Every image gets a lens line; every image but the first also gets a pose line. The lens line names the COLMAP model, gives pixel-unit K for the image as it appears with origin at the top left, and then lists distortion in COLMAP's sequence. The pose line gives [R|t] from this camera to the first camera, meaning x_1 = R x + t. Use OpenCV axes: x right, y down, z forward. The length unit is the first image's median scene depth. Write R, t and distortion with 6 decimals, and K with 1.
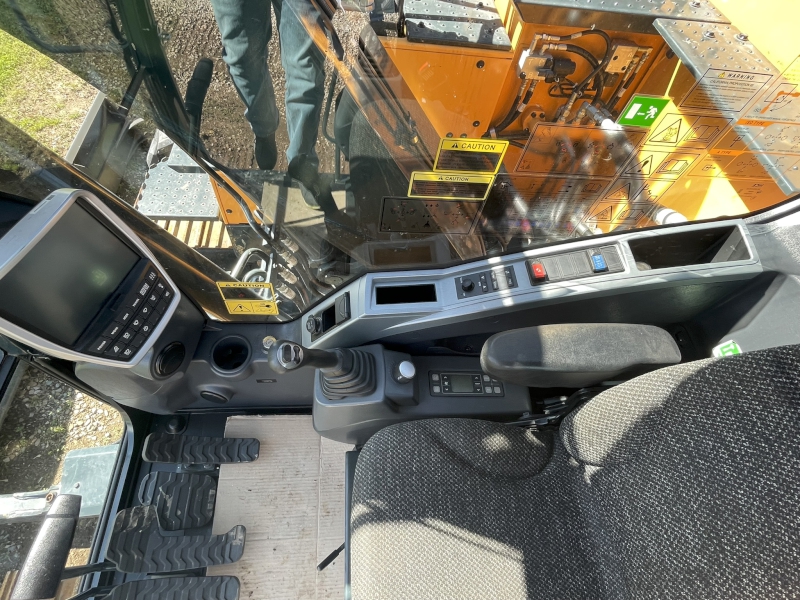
lens RADIAL K [[398.1, 0, 399.5], [0, 398.1, 299.7], [0, 0, 1]] dist [-0.005490, -0.000248]
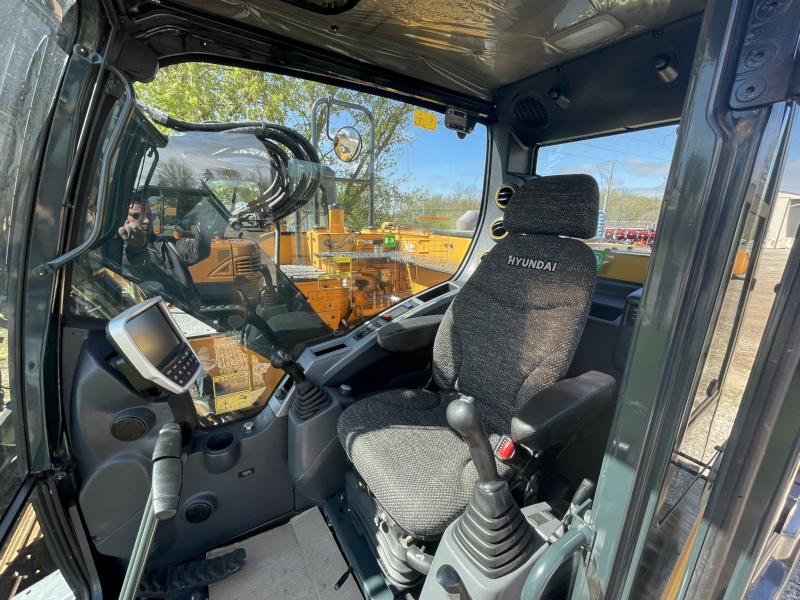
lens RADIAL K [[324.6, 0, 401.2], [0, 324.6, 297.9], [0, 0, 1]] dist [-0.000645, -0.000020]
pose [[0.865526, -0.208777, 0.455276, -0.258838], [0.461524, 0.685568, -0.563021, 0.631486], [-0.194577, 0.697430, 0.689733, -0.212623]]
